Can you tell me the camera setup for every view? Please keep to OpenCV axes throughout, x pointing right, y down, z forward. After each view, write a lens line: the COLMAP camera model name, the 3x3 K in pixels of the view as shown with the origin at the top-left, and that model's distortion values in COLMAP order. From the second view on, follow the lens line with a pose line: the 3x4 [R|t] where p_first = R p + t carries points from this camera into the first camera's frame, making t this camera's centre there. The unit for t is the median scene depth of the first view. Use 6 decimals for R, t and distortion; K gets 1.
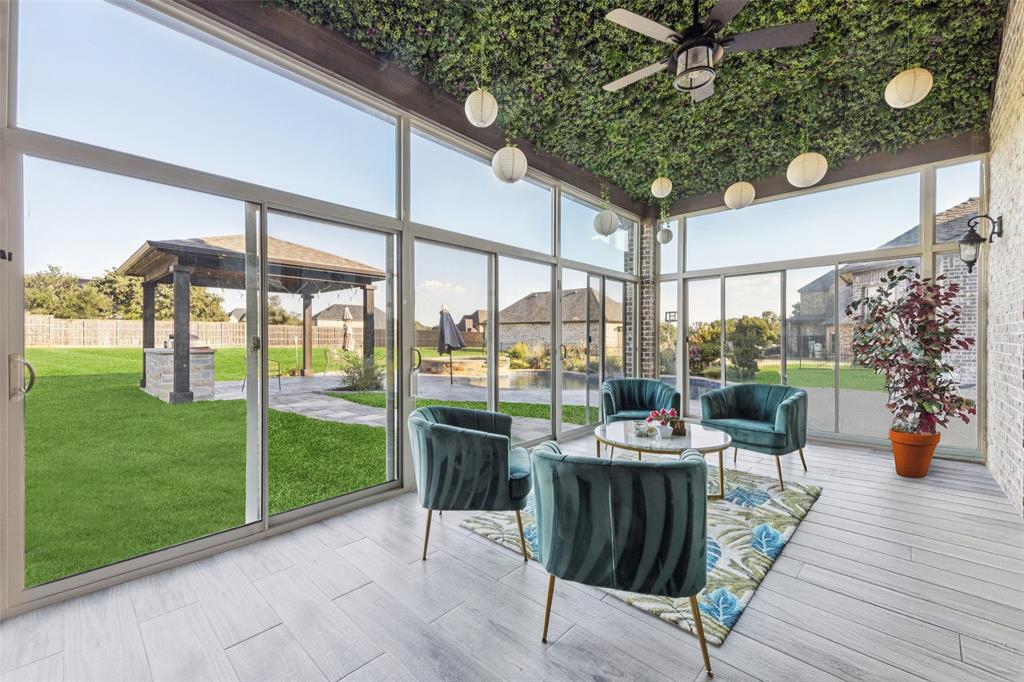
lens RADIAL K [[417.7, 0, 512.5], [0, 417.7, 340.3], [0, 0, 1]] dist [0.021767, -0.003538]
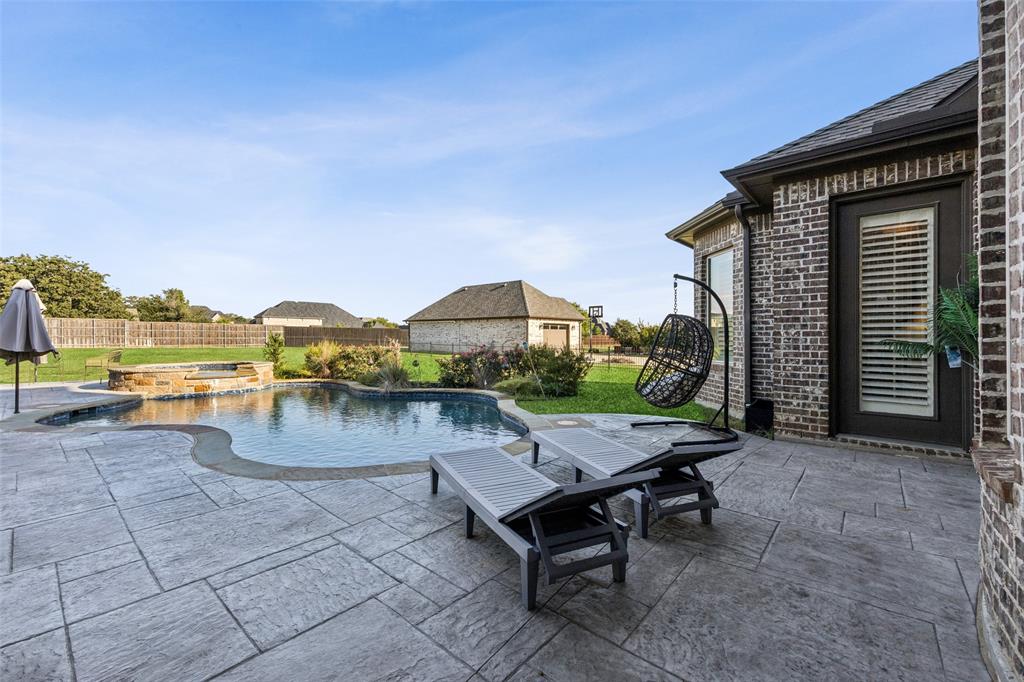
lens RADIAL K [[417.7, 0, 512.2], [0, 417.7, 338.6], [0, 0, 1]] dist [0.021767, -0.003538]
pose [[0.999553, -0.002253, 0.029820, 0.158022], [0.002276, 0.999997, -0.000724, 0.000091], [-0.029818, 0.000792, 0.999555, 0.111939]]
